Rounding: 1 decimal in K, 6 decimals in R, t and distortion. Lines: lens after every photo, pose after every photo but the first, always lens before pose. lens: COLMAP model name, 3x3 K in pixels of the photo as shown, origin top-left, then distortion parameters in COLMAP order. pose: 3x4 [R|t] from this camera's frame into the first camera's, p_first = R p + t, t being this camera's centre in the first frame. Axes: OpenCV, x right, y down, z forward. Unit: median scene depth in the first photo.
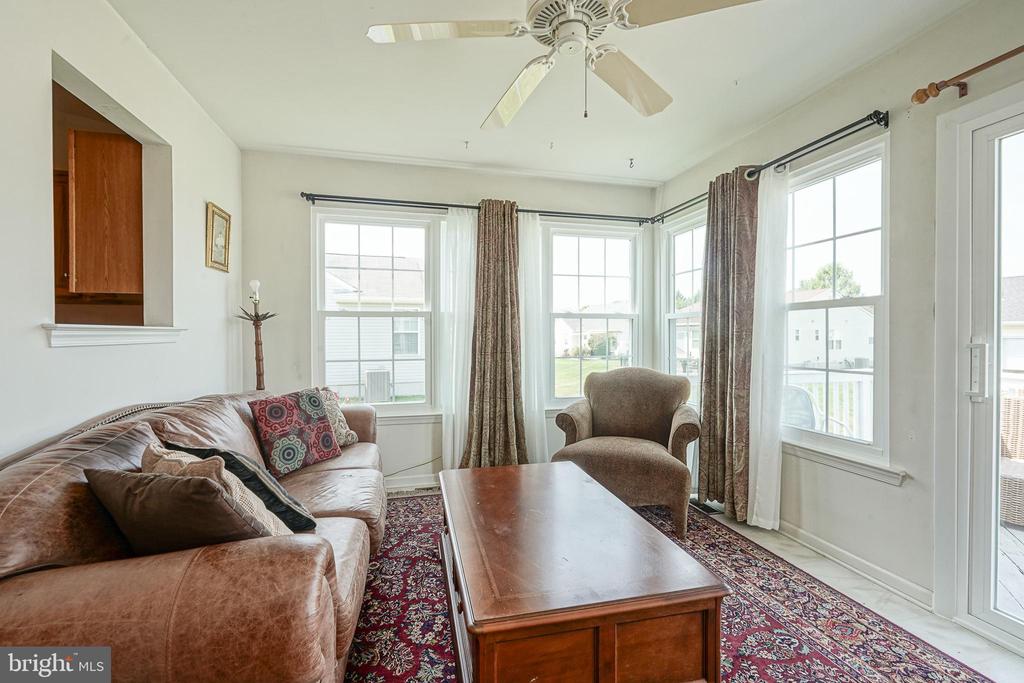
lens RADIAL K [[416.3, 0, 517.2], [0, 416.3, 343.1], [0, 0, 1]] dist [-0.002868, 0.000505]
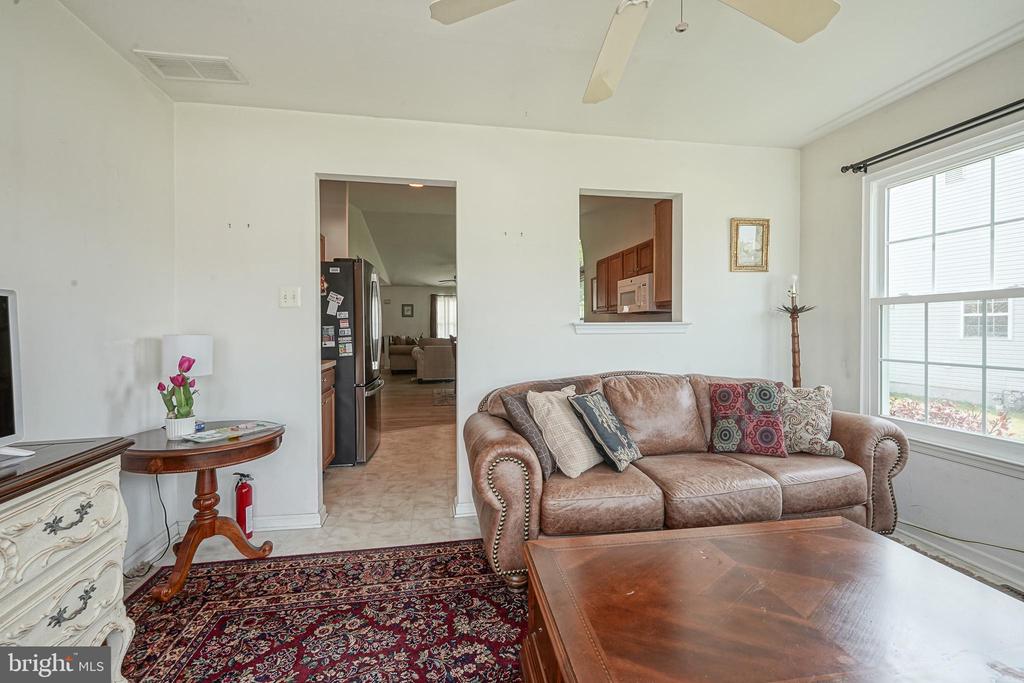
lens RADIAL K [[416.3, 0, 512.3], [0, 416.3, 335.1], [0, 0, 1]] dist [-0.002868, 0.000505]
pose [[-0.059381, 0.016750, -0.998095, 0.462913], [-0.016640, 0.999704, 0.017767, -0.008021], [0.998097, 0.017663, -0.059085, 0.388998]]
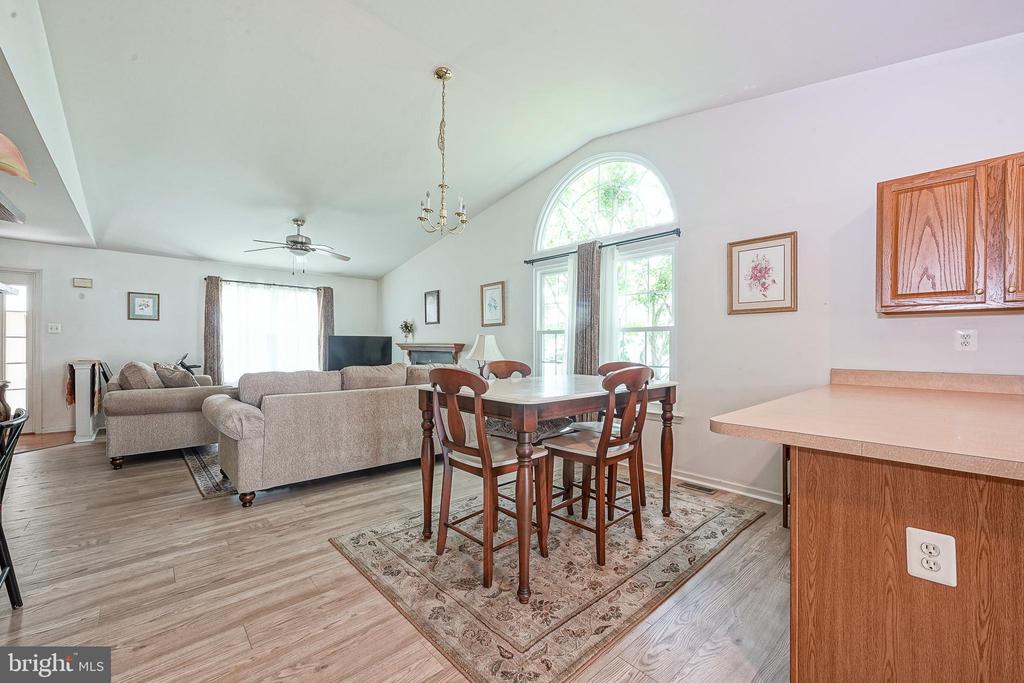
lens RADIAL K [[416.3, 0, 517.3], [0, 416.3, 344.9], [0, 0, 1]] dist [-0.002868, 0.000505]
pose [[0.478844, -0.001515, -0.877899, -1.429622], [-0.020617, 0.999703, -0.012970, 0.006475], [0.877658, 0.024310, 0.478670, -0.432836]]
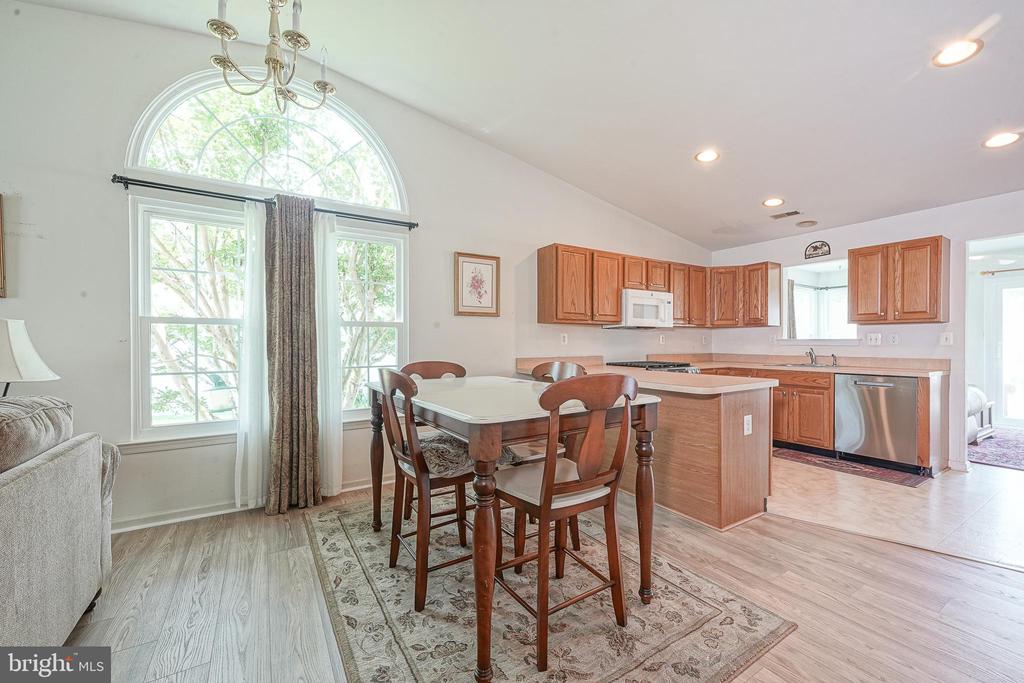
lens RADIAL K [[416.3, 0, 504.1], [0, 416.3, 346.5], [0, 0, 1]] dist [-0.002868, 0.000505]
pose [[0.951282, -0.006156, 0.308261, -2.512879], [0.010209, 0.999881, -0.011538, 0.011830], [-0.308153, 0.014123, 0.951232, -0.683069]]
